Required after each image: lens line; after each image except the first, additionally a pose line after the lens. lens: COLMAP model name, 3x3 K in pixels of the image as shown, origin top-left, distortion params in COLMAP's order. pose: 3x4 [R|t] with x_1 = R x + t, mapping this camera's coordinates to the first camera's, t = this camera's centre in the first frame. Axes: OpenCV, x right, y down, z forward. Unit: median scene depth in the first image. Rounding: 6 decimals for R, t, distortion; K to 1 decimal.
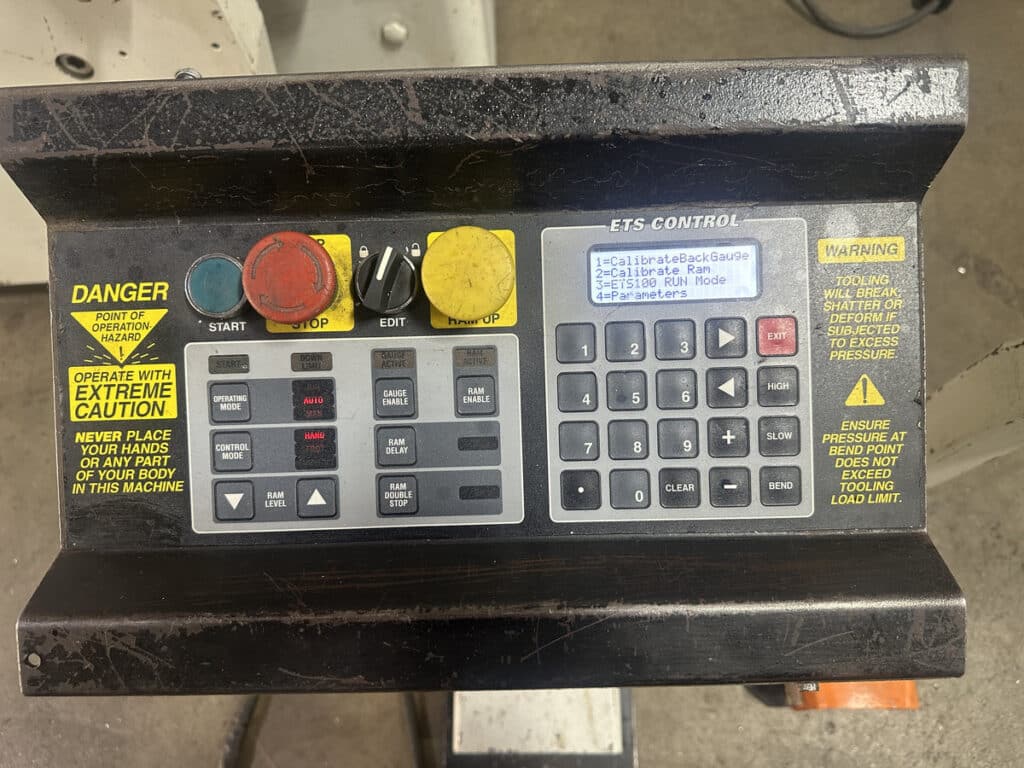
lens RADIAL K [[730.2, 0, 513.3], [0, 730.2, 386.8], [0, 0, 1]] dist [0.018339, -0.029245]
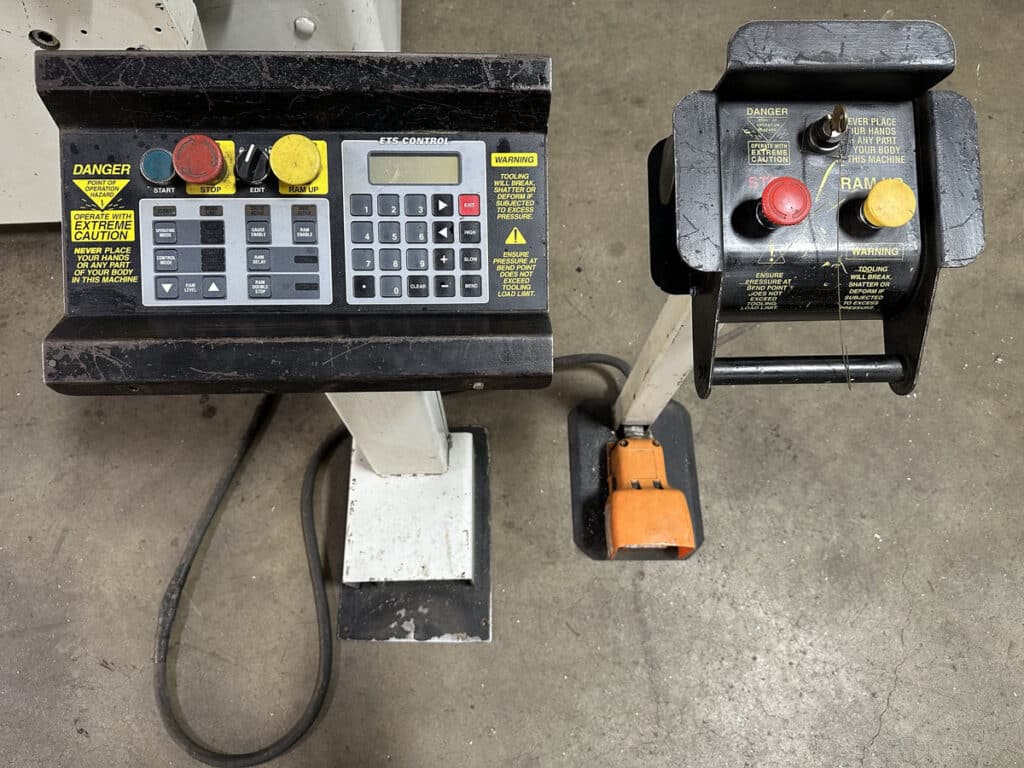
lens RADIAL K [[726.8, 0, 514.5], [0, 726.8, 380.3], [0, 0, 1]] dist [0.058515, -0.061287]
pose [[0.997698, 0.013989, 0.066360, 0.351136], [-0.013805, 0.999899, -0.003239, 0.375941], [-0.066399, 0.002316, 0.997790, -0.850982]]
